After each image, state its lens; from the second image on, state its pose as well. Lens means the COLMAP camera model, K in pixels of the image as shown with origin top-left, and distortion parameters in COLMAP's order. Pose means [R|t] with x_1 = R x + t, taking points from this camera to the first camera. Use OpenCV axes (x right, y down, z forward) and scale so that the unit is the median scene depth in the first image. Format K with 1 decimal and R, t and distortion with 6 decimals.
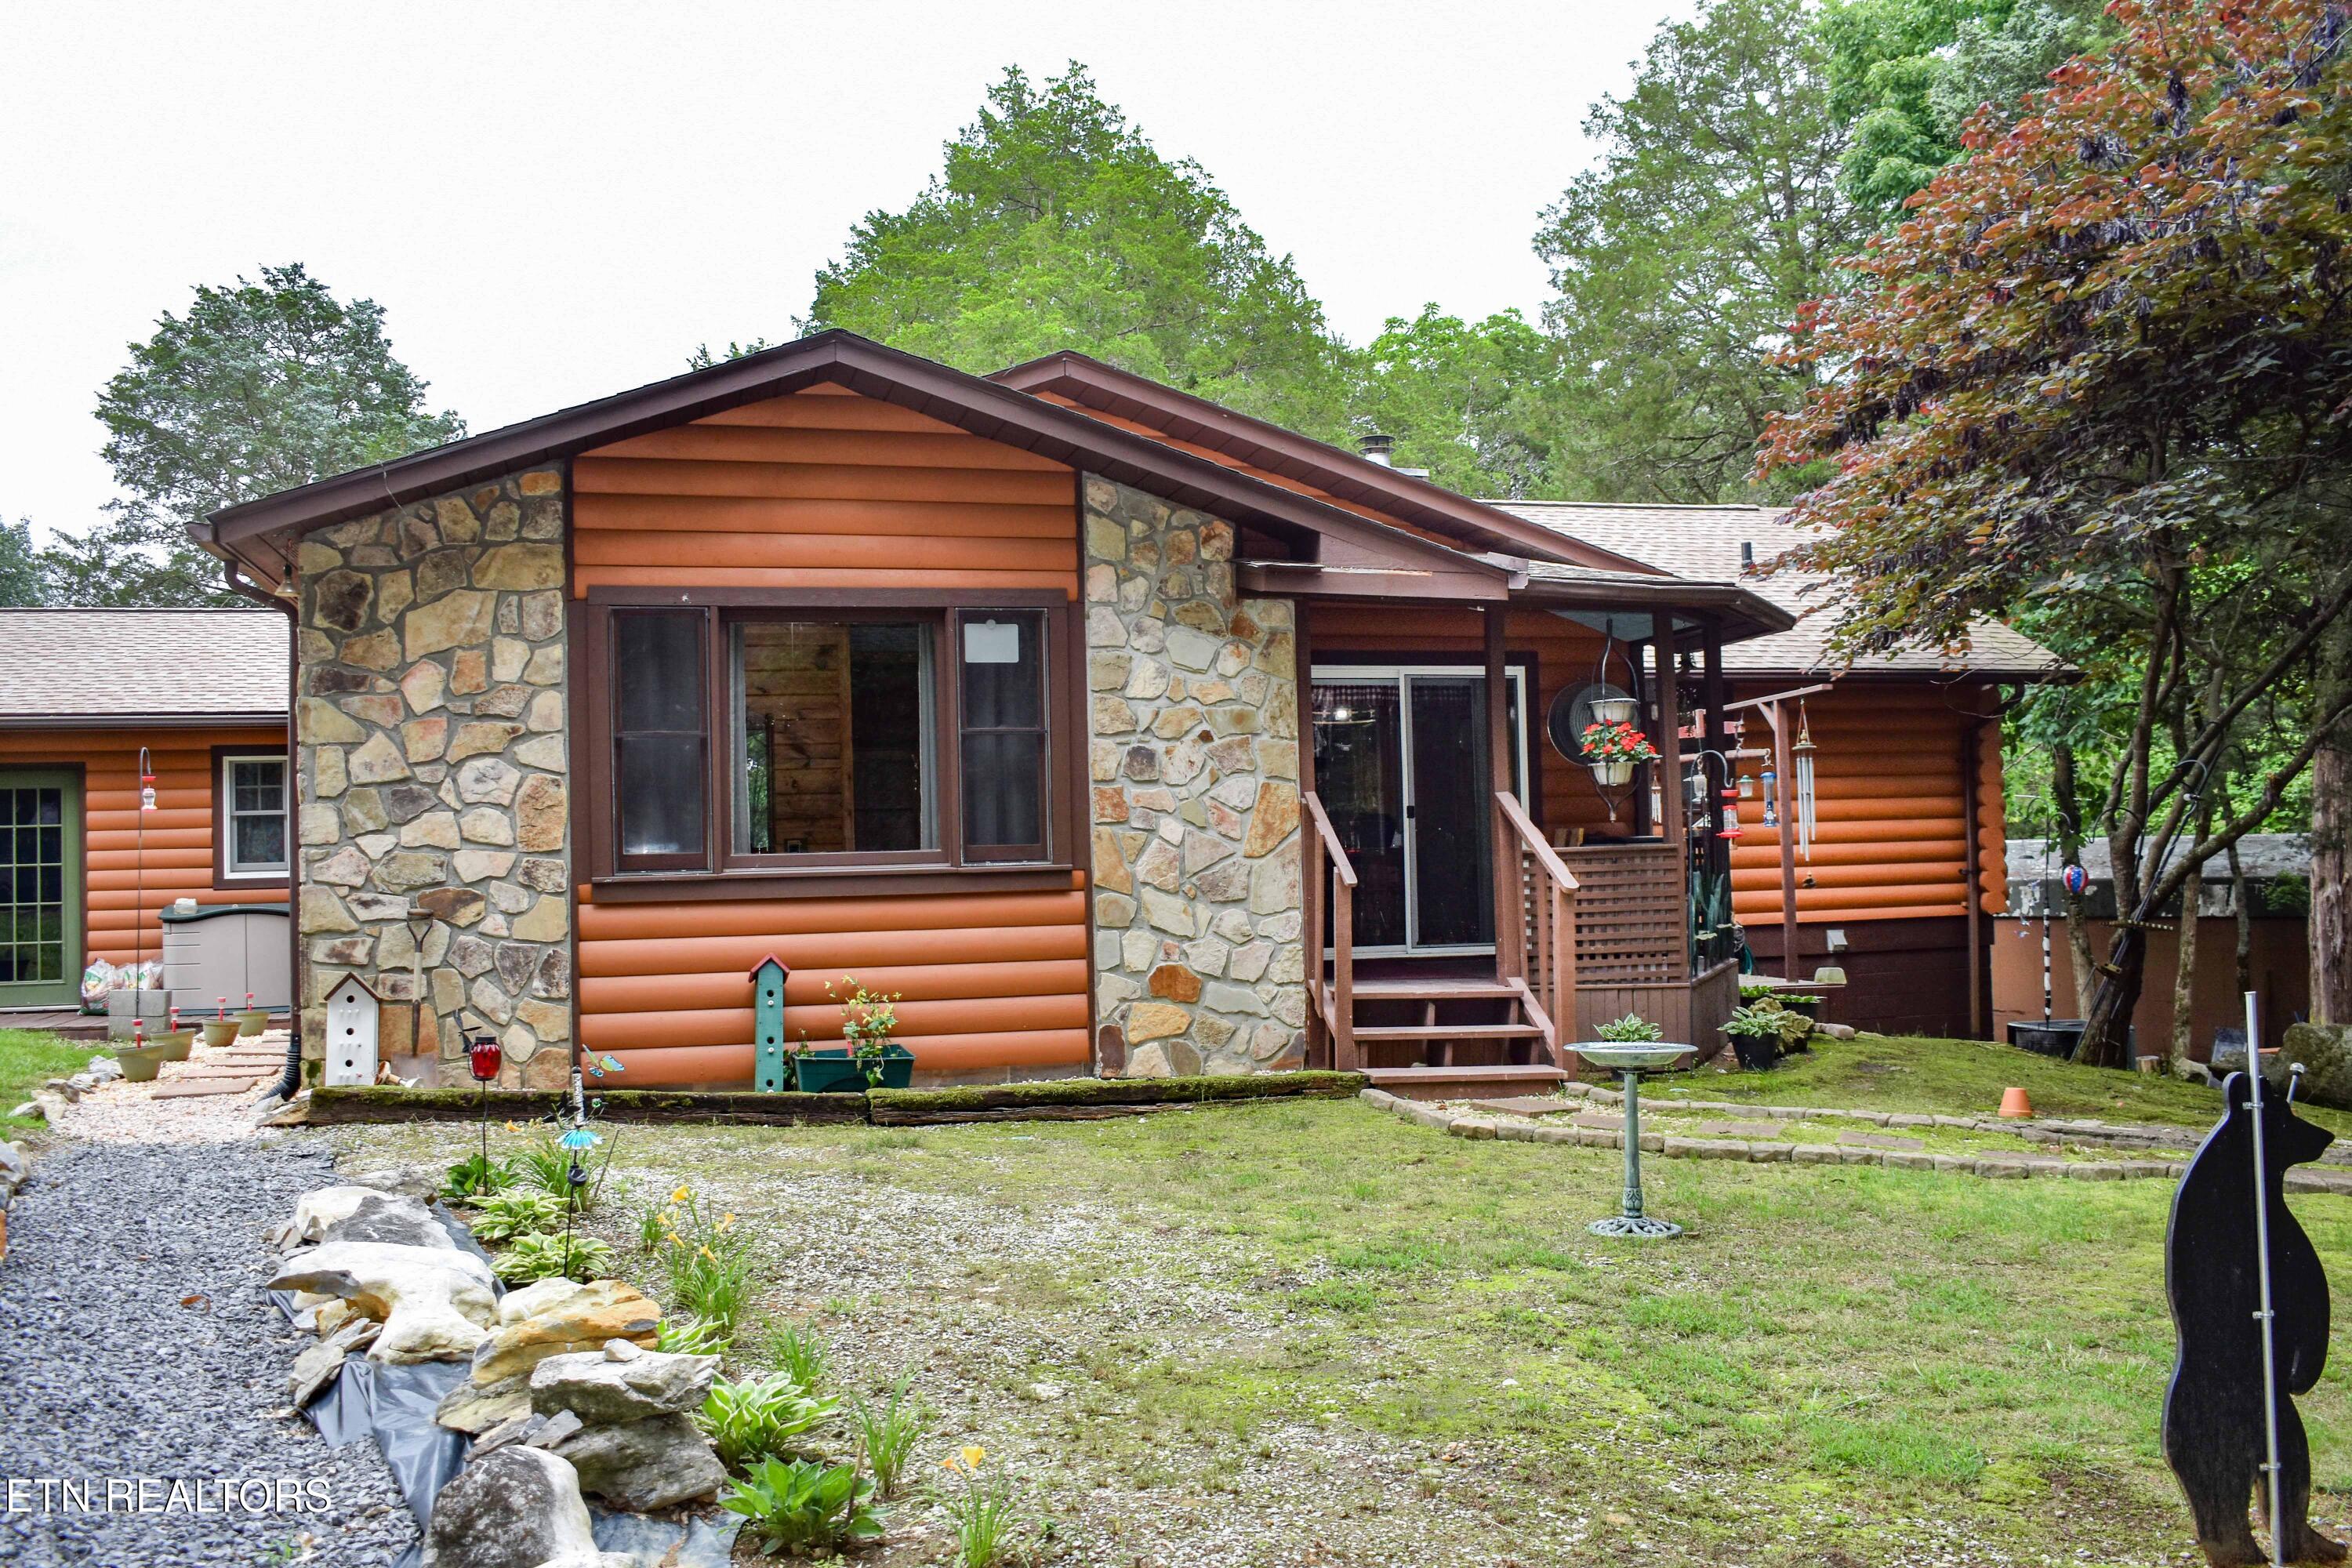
lens RADIAL K [[2052.2, 0, 1175.8], [0, 2052.2, 782.4], [0, 0, 1]] dist [-0.037308, 0.000649]
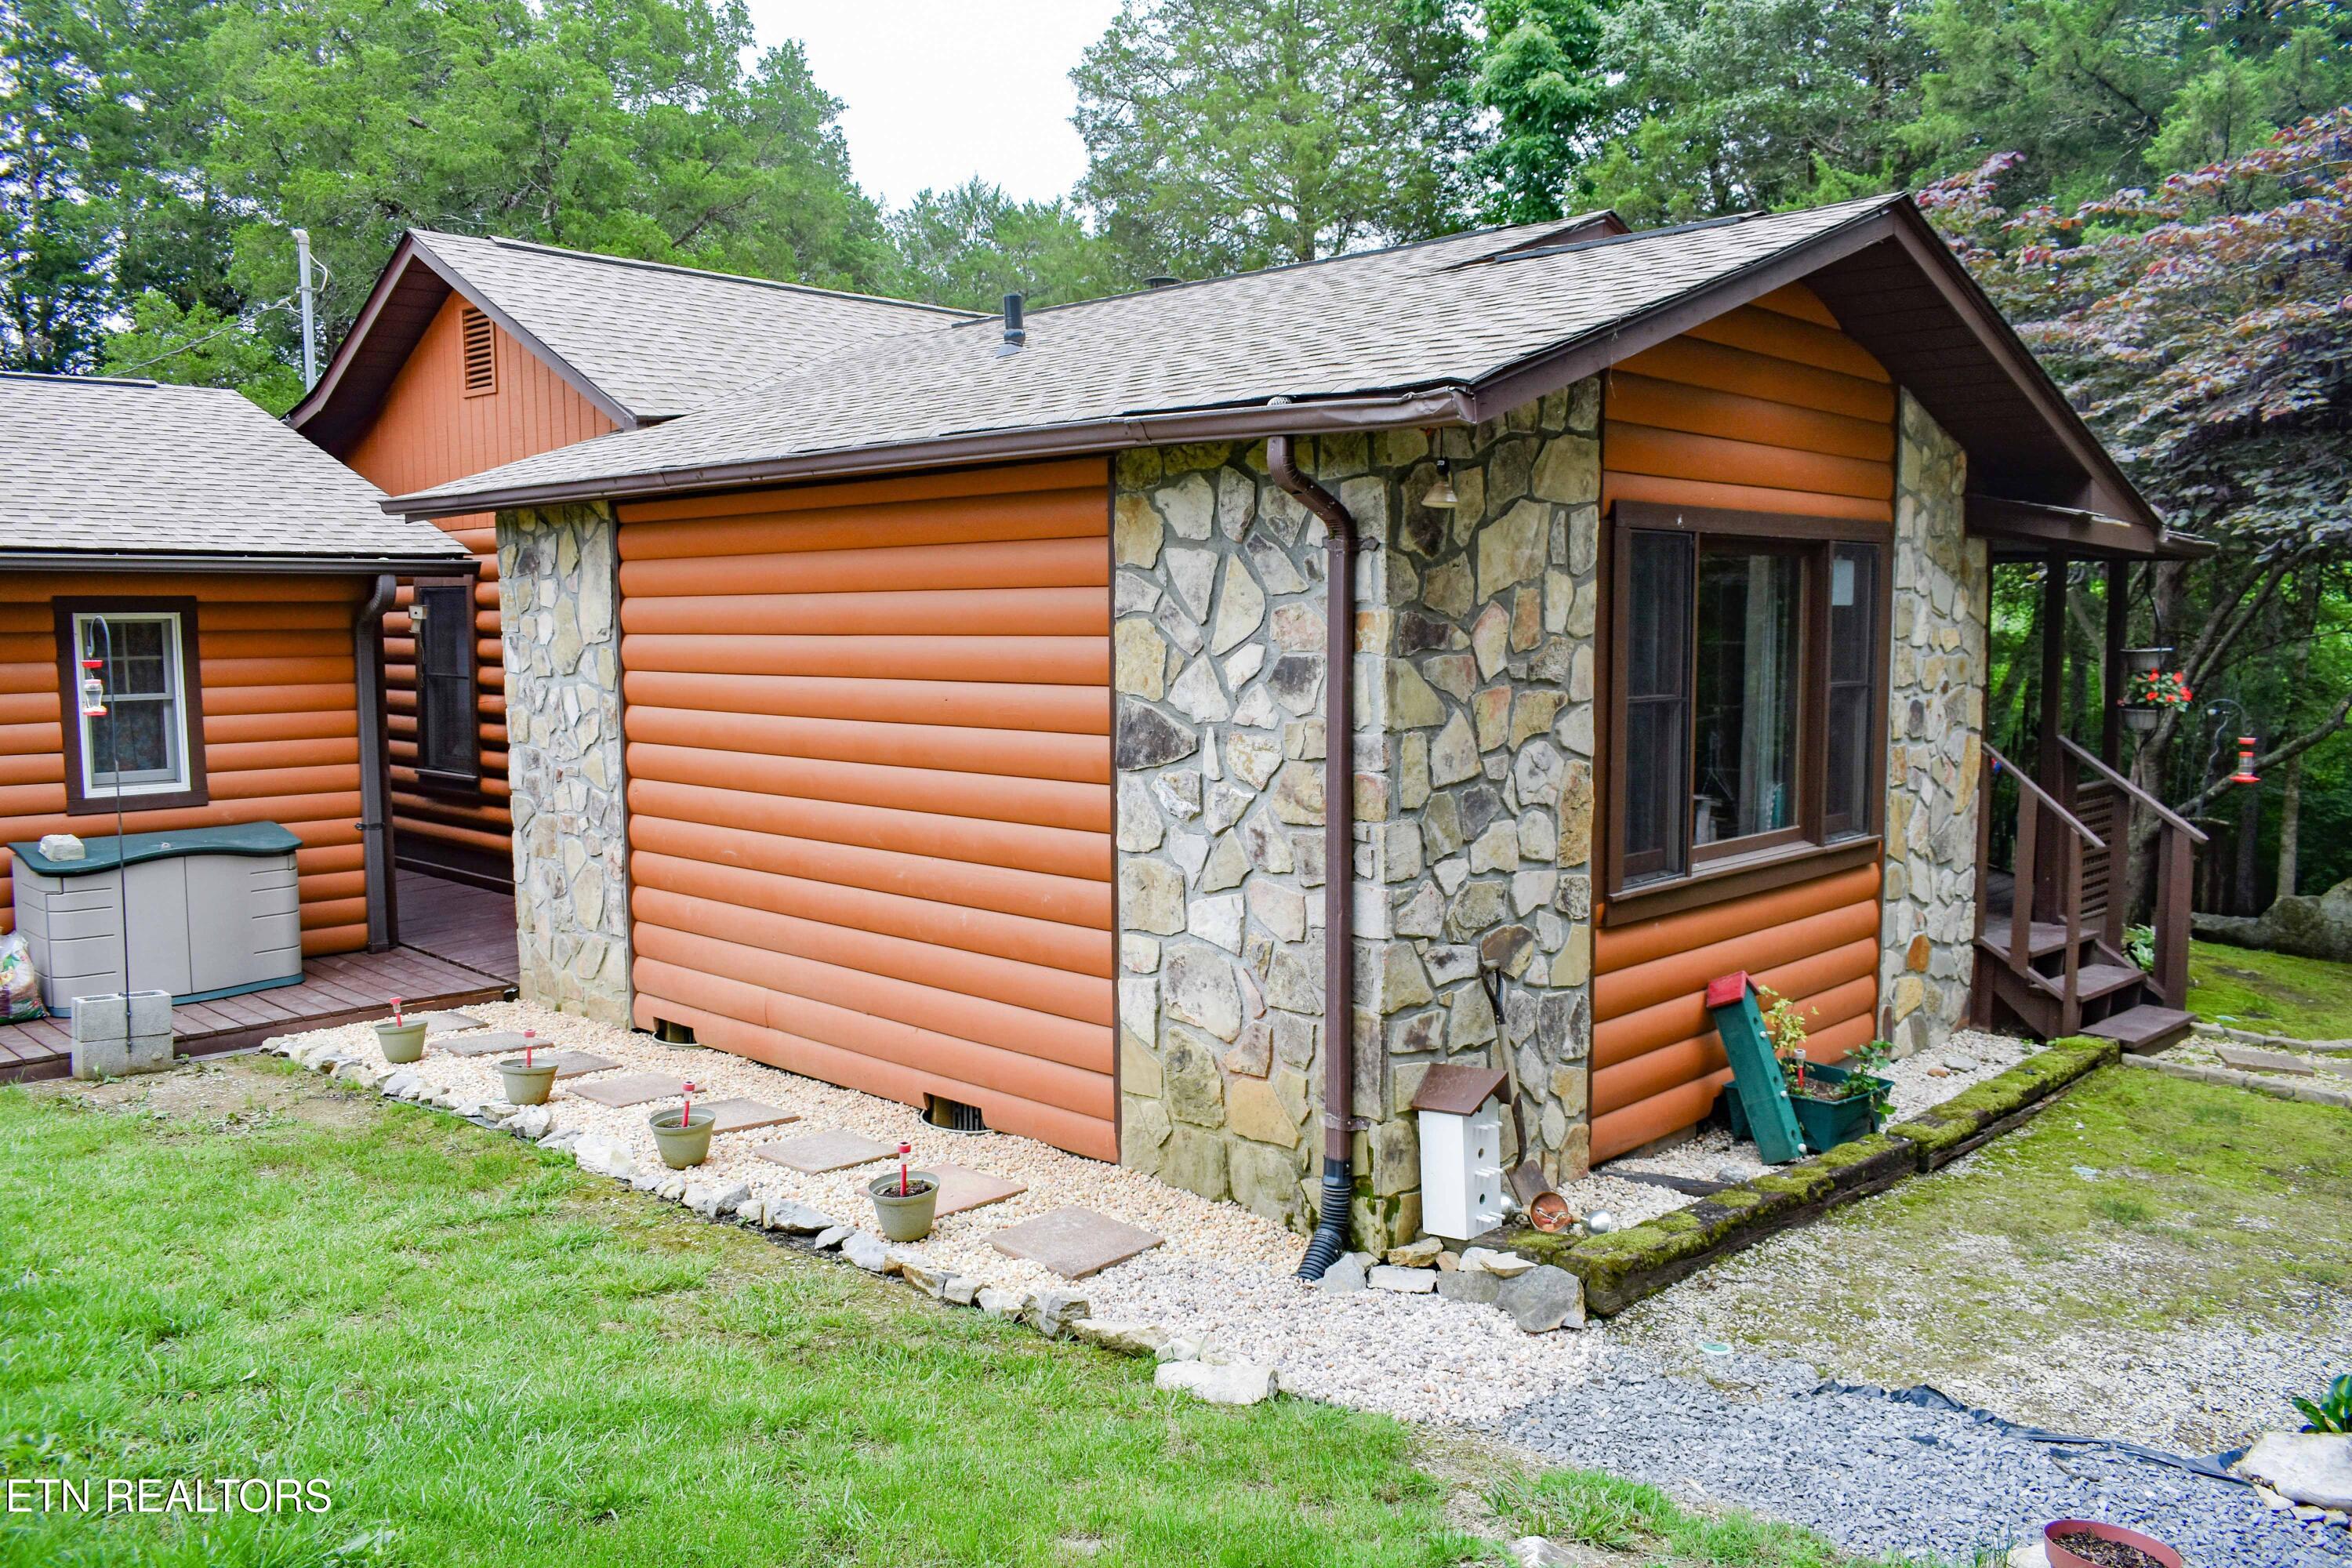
lens RADIAL K [[1807.0, 0, 1177.1], [0, 1807.0, 787.5], [0, 0, 1]] dist [-0.013952, 0.004292]
pose [[0.857386, -0.026182, 0.514008, -0.769221], [-0.039535, 0.992404, 0.116495, -0.064213], [-0.513154, -0.120202, 0.849838, 0.528198]]
